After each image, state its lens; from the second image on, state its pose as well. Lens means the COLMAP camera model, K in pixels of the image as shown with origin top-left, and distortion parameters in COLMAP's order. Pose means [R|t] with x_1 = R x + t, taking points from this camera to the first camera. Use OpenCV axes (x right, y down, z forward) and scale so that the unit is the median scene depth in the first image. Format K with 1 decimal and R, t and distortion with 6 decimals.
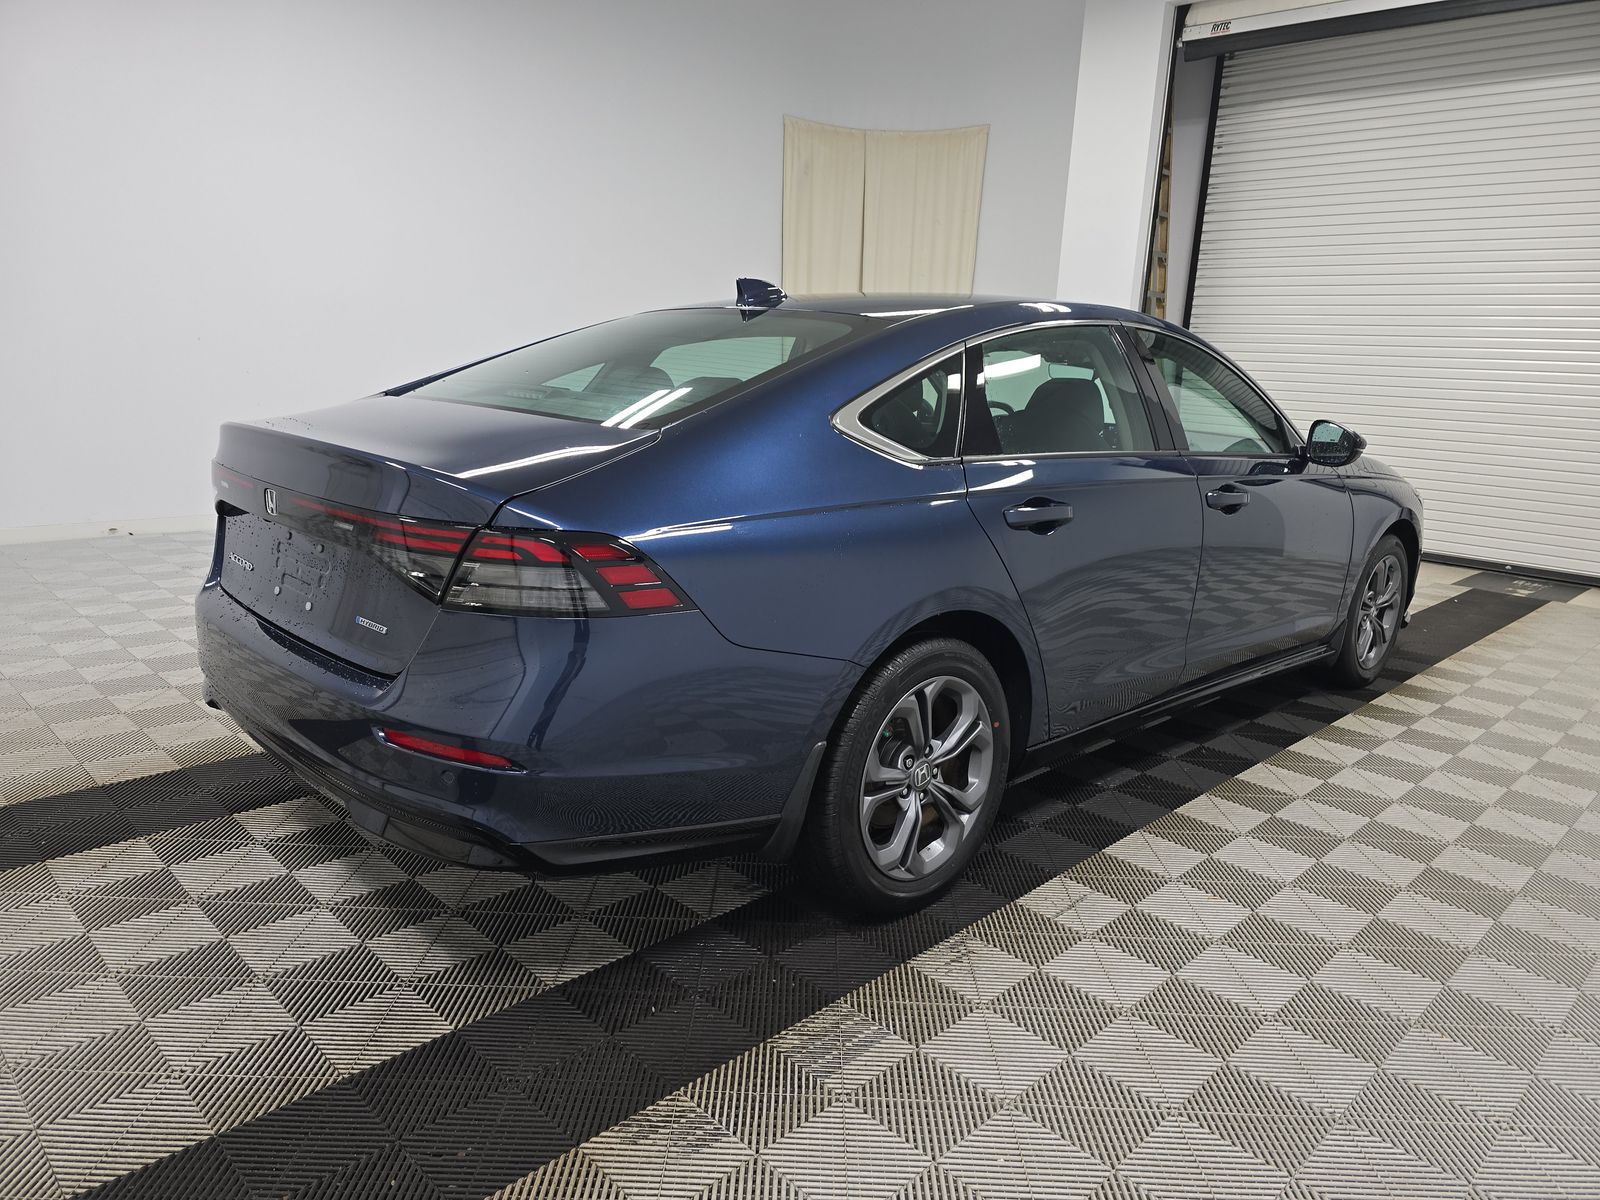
lens RADIAL K [[1075.4, 0, 800.0], [0, 1075.4, 600.0], [0, 0, 1]] dist [-0.036996, -0.004202]
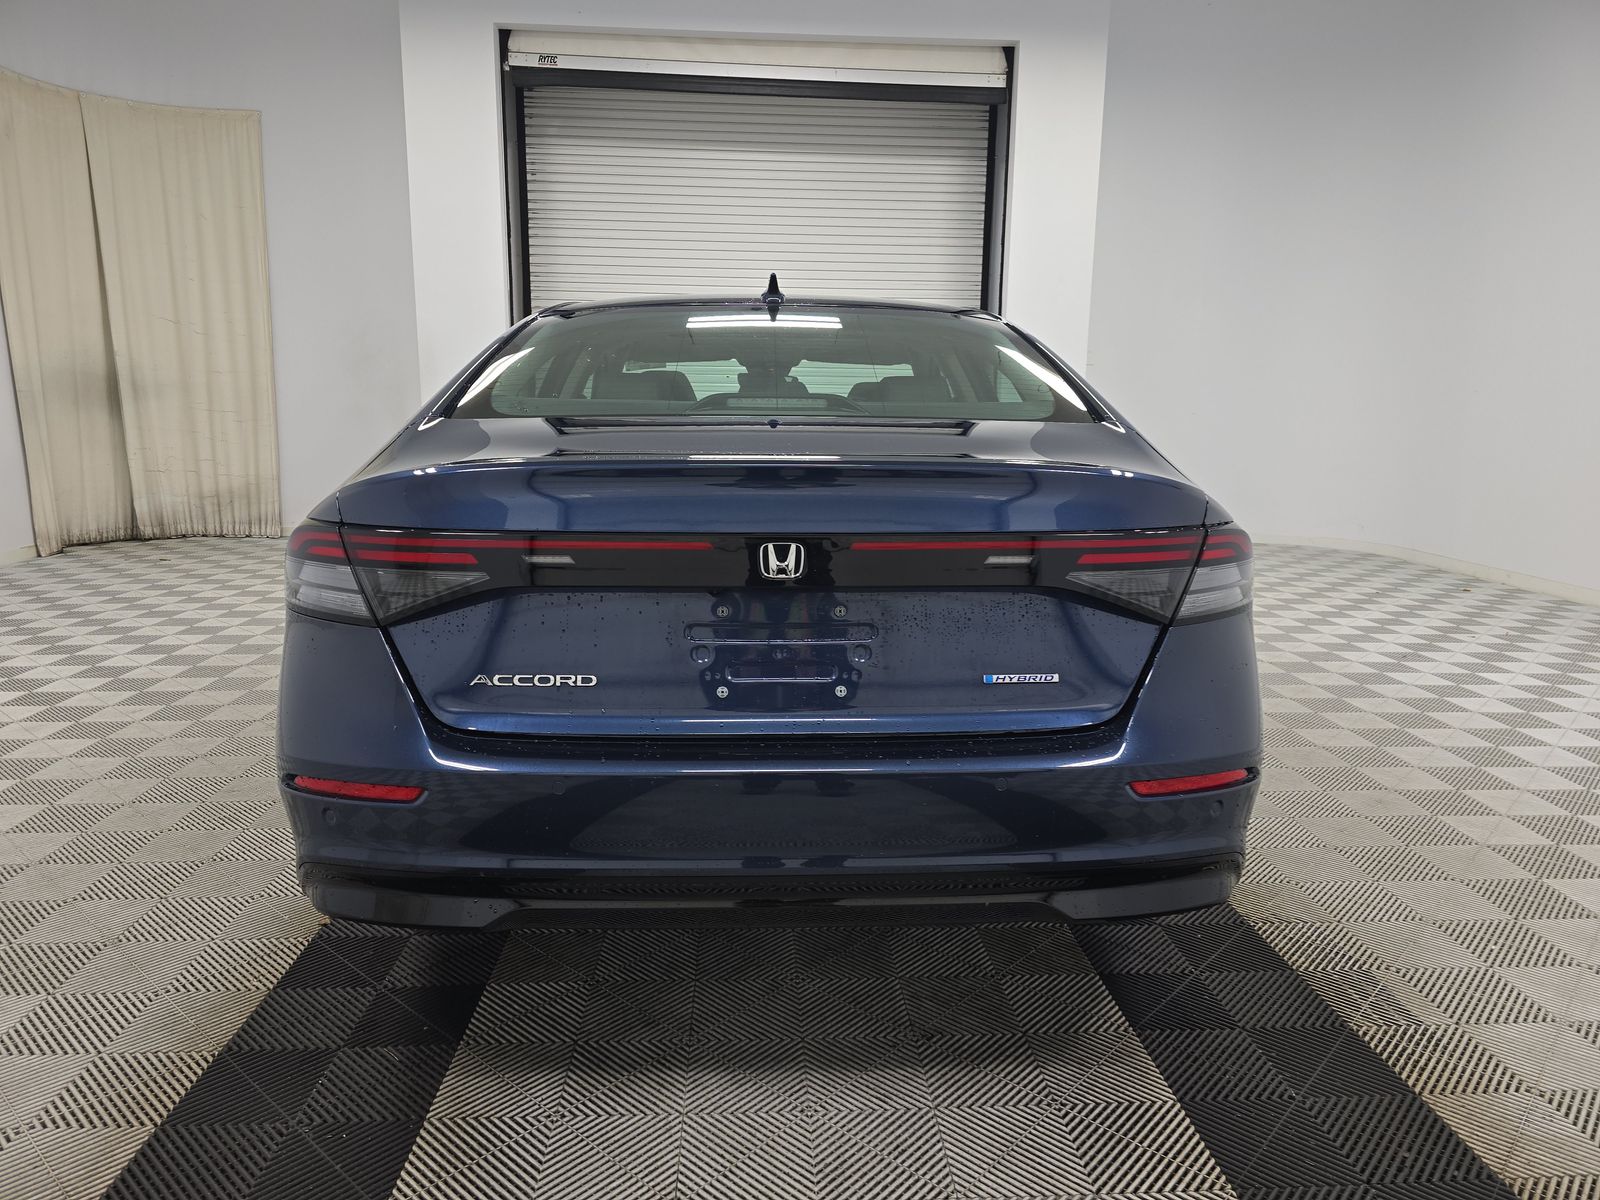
lens RADIAL K [[1057.5, 0, 819.8], [0, 1057.5, 575.5], [0, 0, 1]] dist [0.017298, -0.033828]
pose [[0.649619, -0.140903, 0.747089, -0.266058], [0.172742, 0.984329, 0.035443, -0.027451], [-0.740376, 0.106029, 0.663778, 0.147148]]
